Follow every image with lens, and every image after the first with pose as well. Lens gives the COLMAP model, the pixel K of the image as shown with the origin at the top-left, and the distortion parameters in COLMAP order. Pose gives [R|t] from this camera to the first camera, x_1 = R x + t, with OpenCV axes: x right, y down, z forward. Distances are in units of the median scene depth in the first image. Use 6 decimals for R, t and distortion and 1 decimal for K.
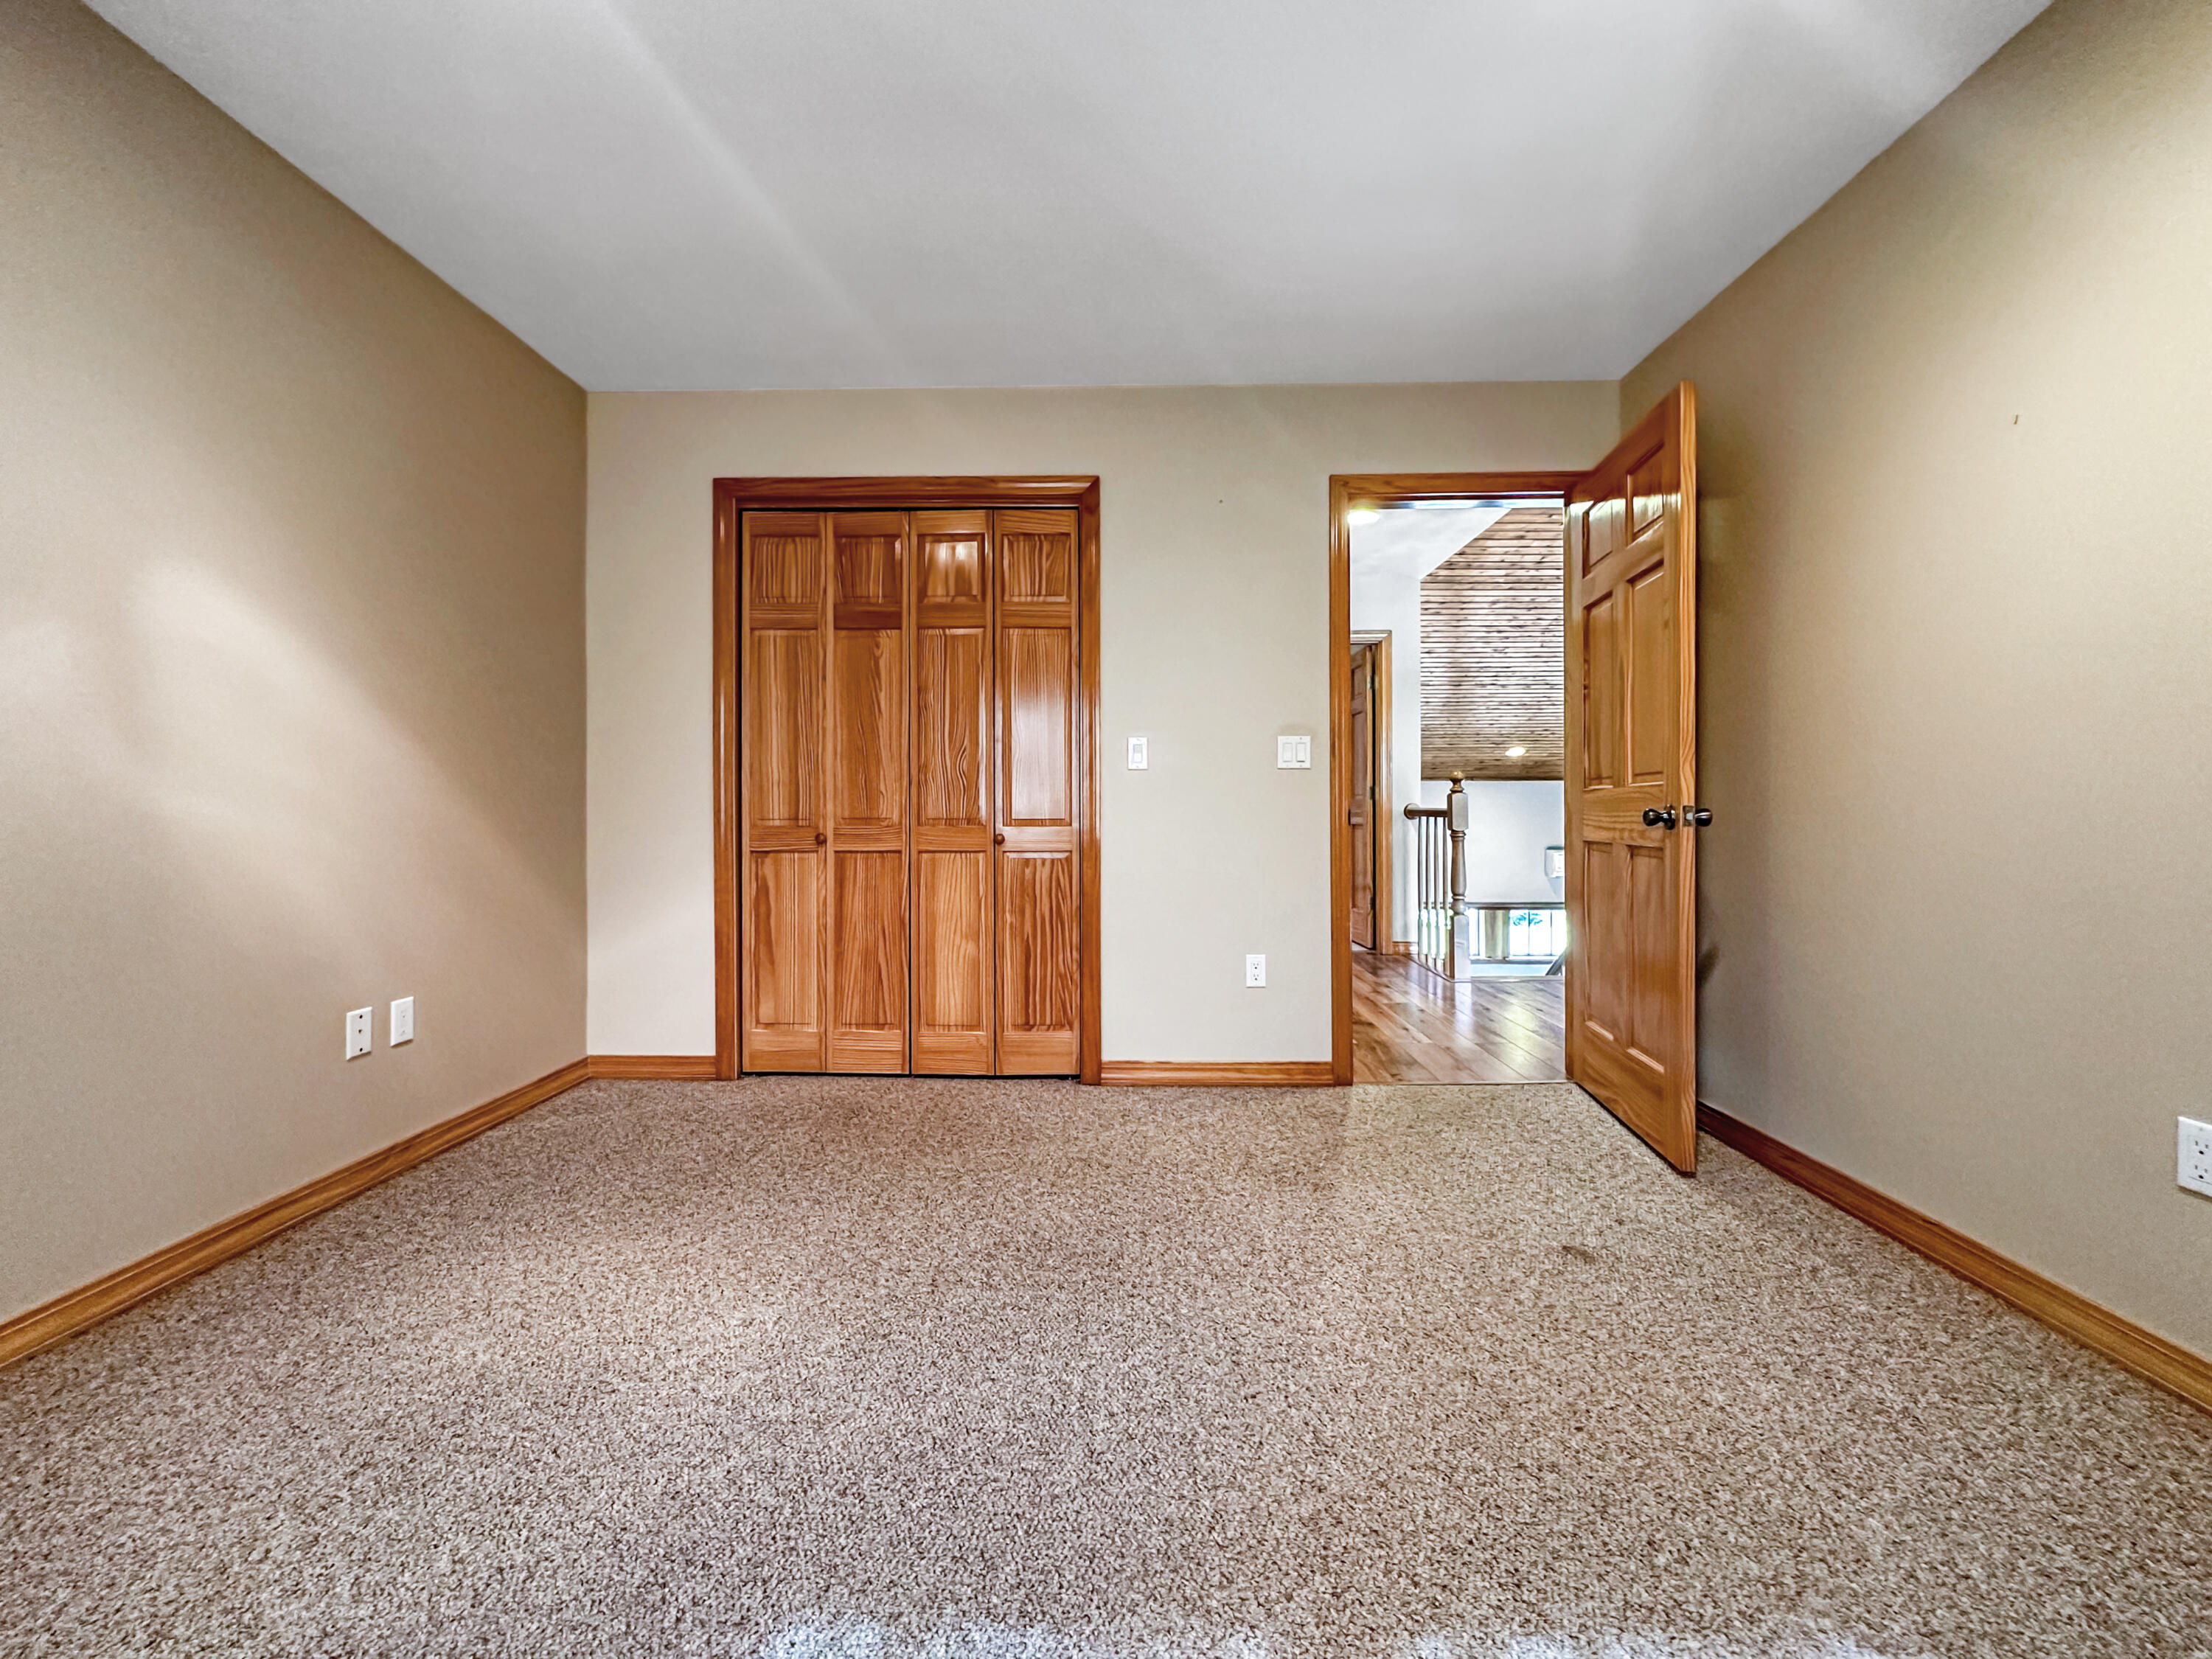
lens RADIAL K [[895.7, 0, 1108.0], [0, 895.7, 811.0], [0, 0, 1]] dist [-0.002567, 0.000135]
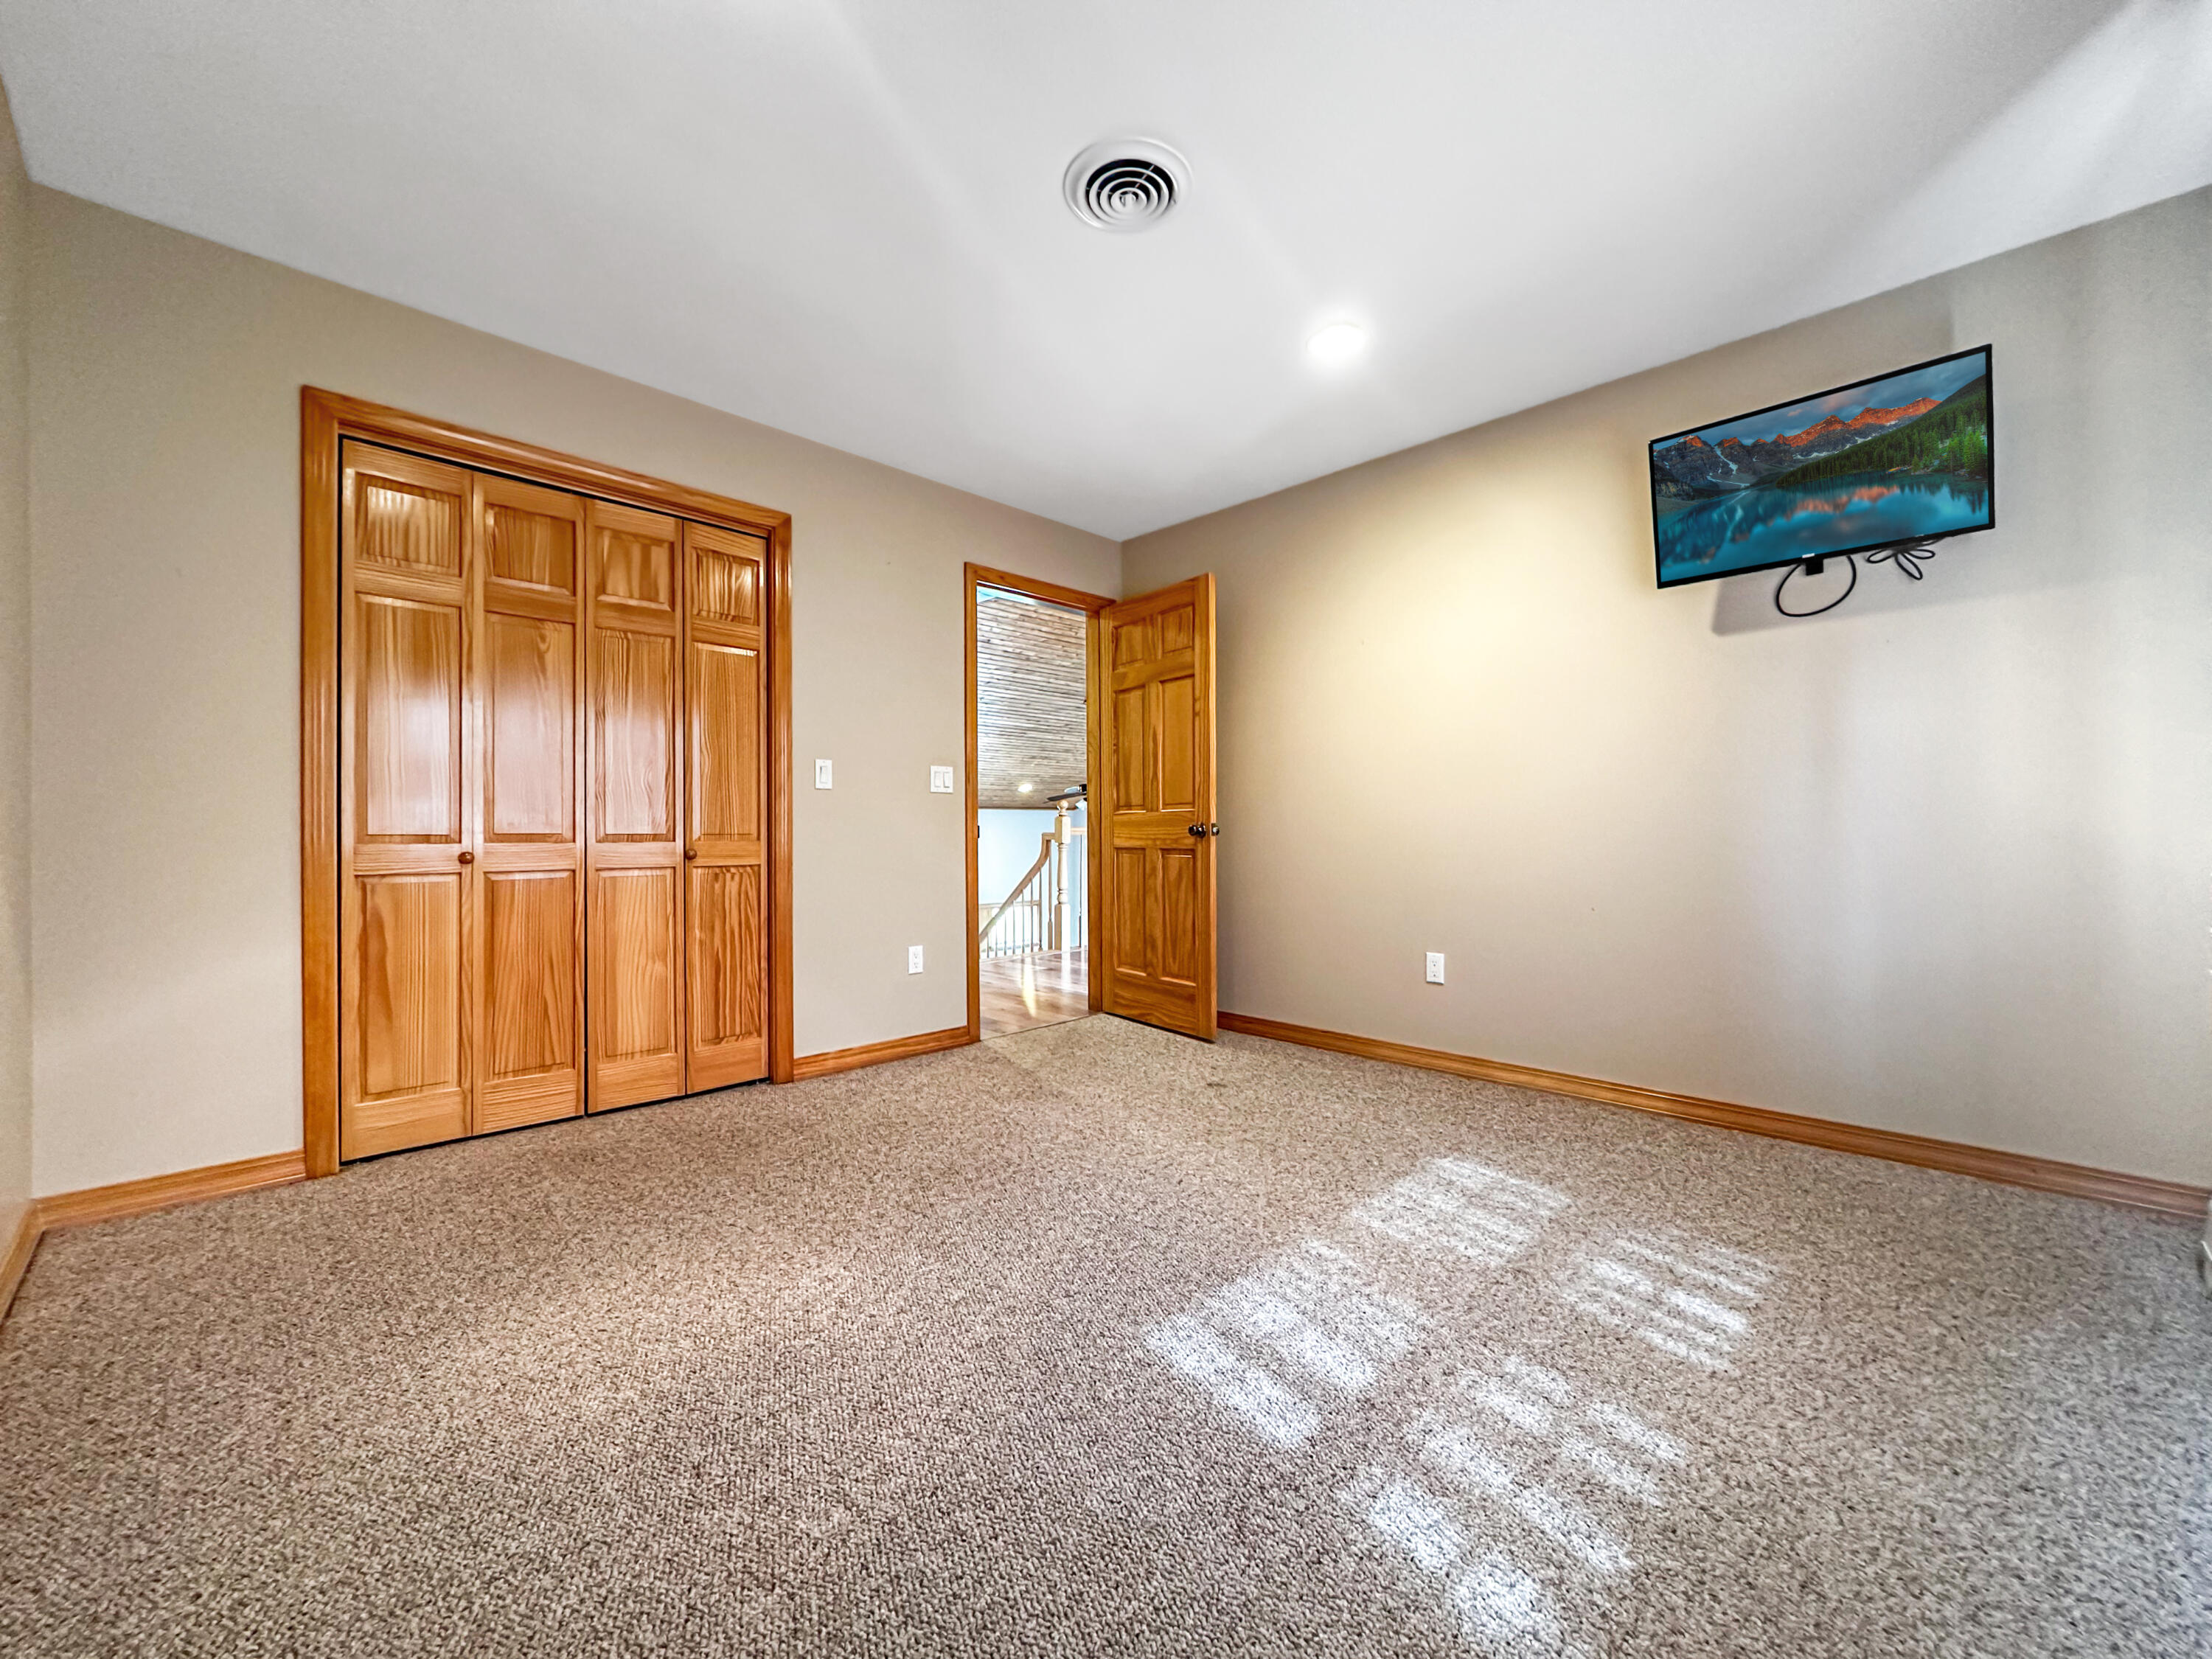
lens RADIAL K [[895.7, 0, 1106.1], [0, 895.7, 833.5], [0, 0, 1]] dist [-0.002567, 0.000135]
pose [[0.687666, -0.002361, 0.726023, -0.530672], [0.001662, 0.999997, 0.001678, 0.007202], [-0.726025, 0.000053, 0.687668, -0.012875]]
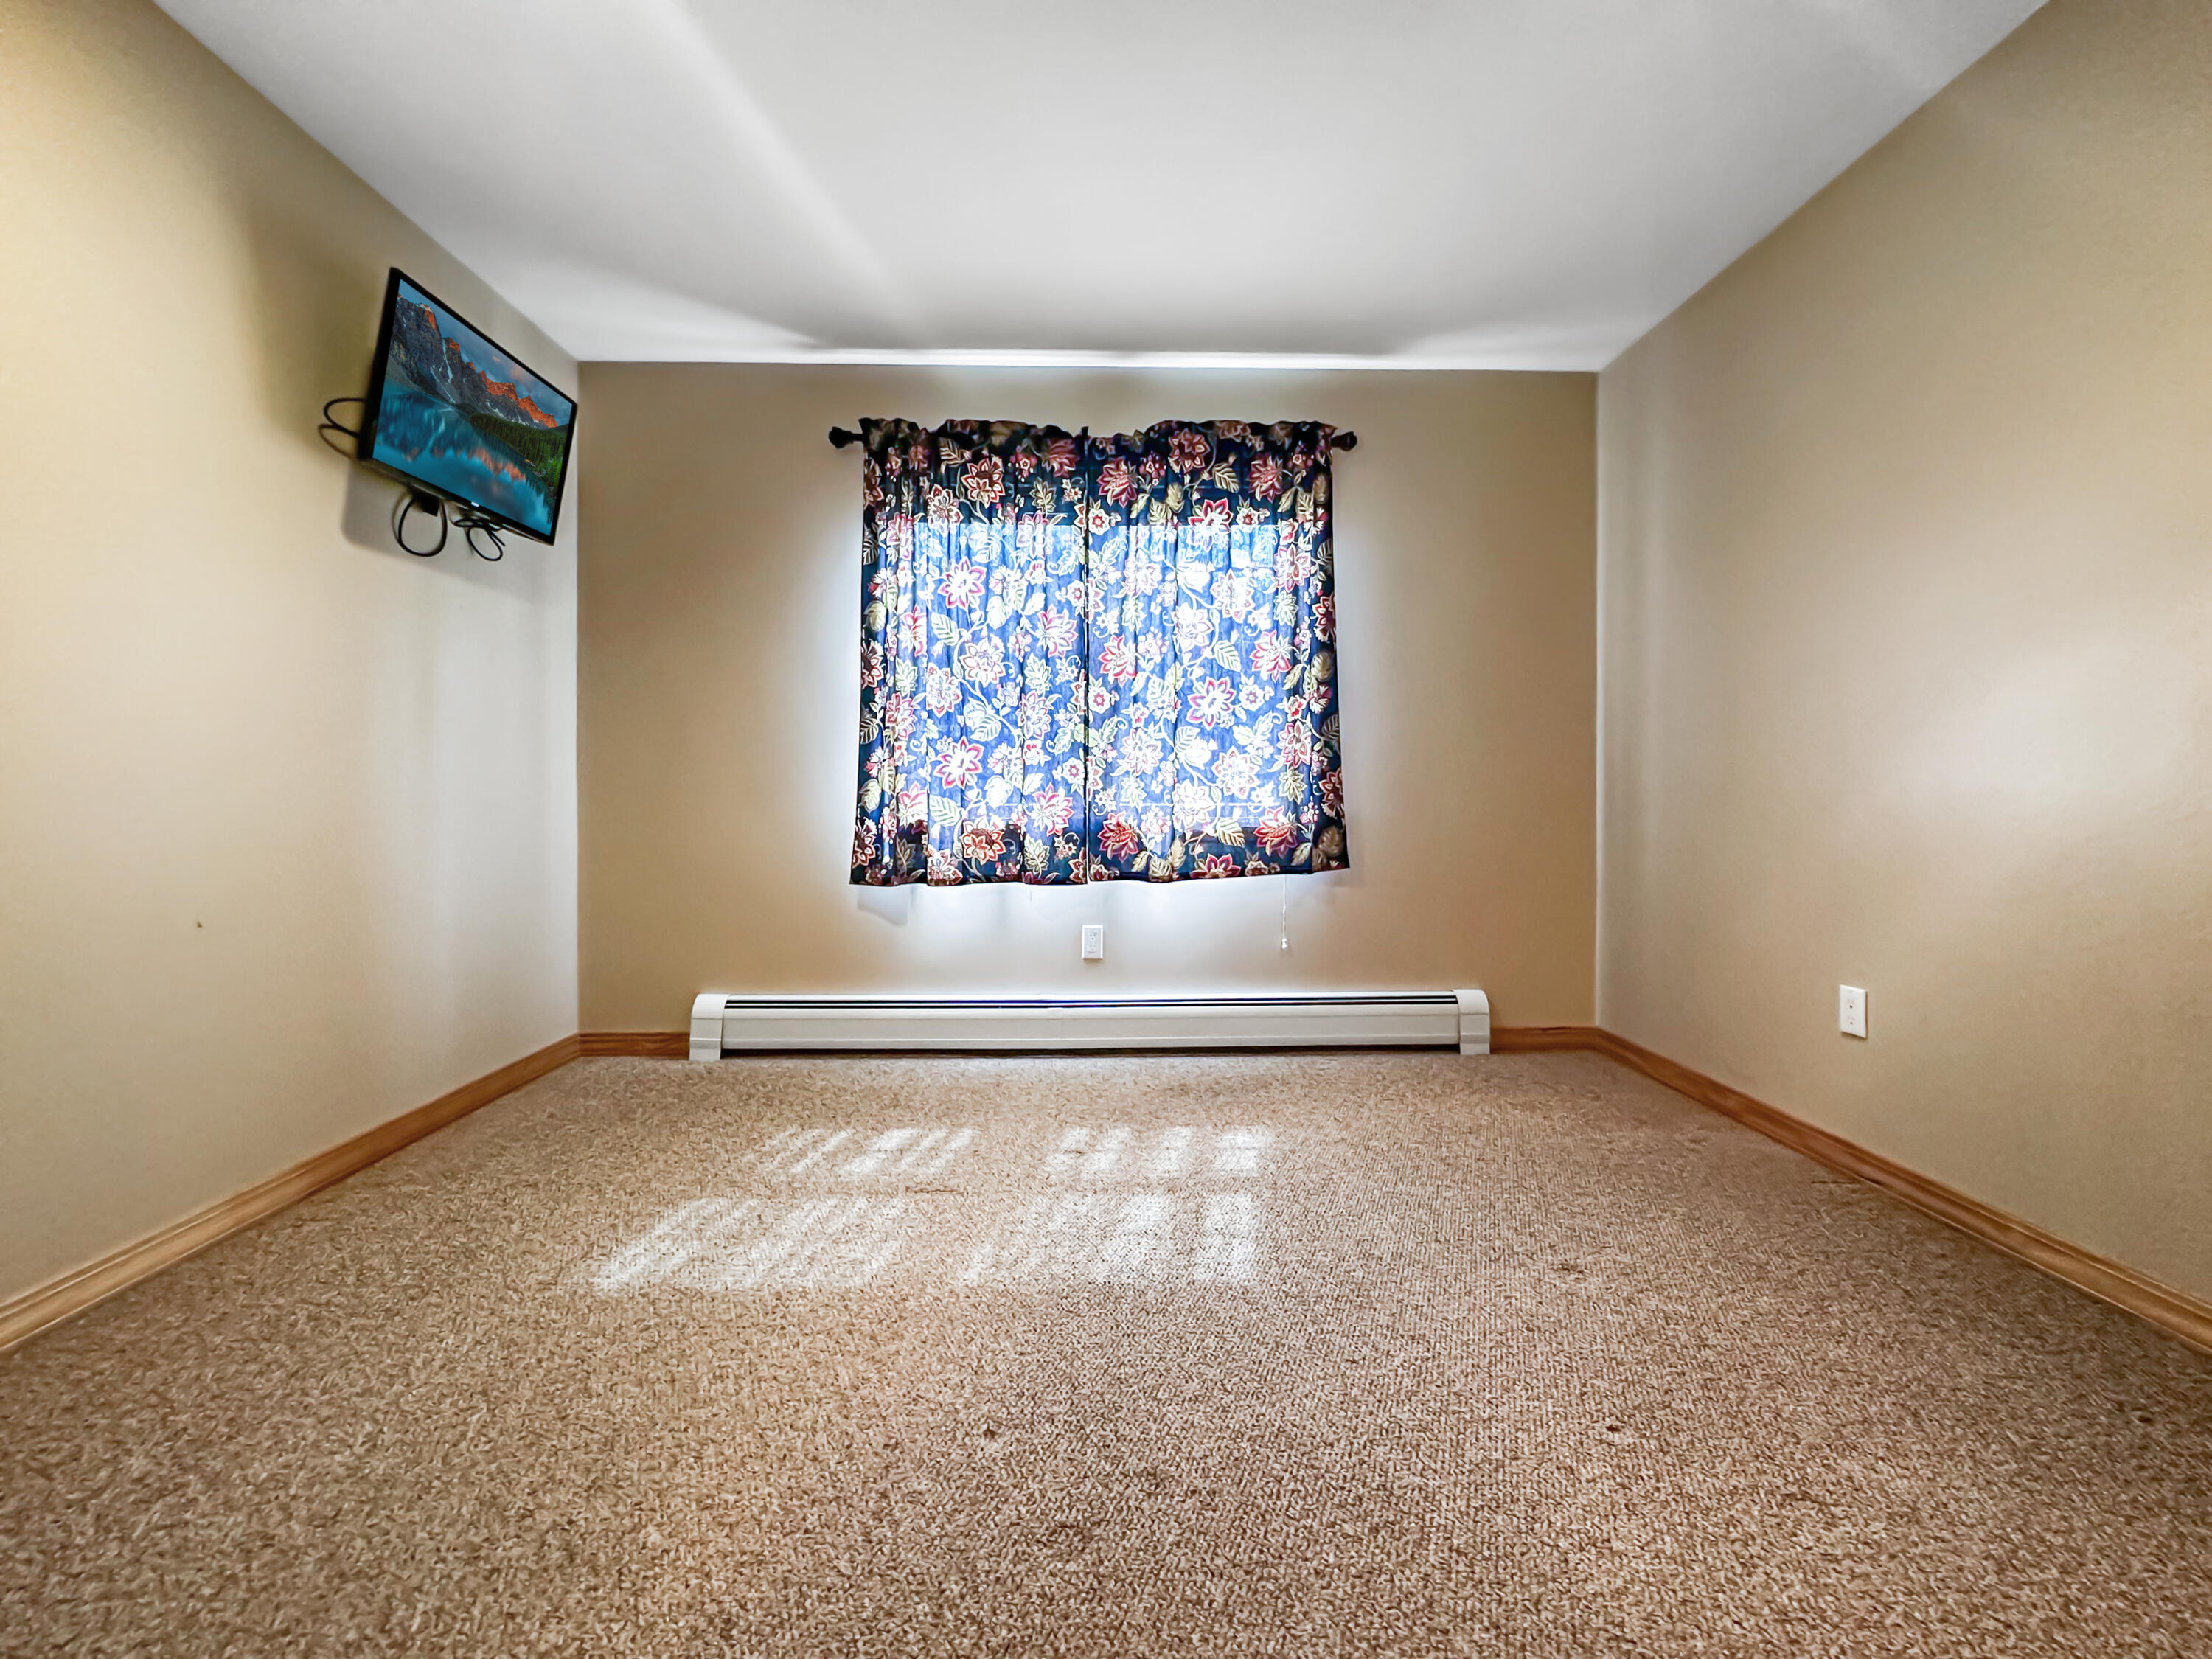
lens RADIAL K [[895.7, 0, 1127.7], [0, 895.7, 747.0], [0, 0, 1]] dist [-0.002567, 0.000135]
pose [[-0.998415, 0.005085, -0.056052, -0.013646], [0.007117, 0.999323, -0.036105, 0.001140], [0.055830, -0.036446, -0.997775, 0.909017]]
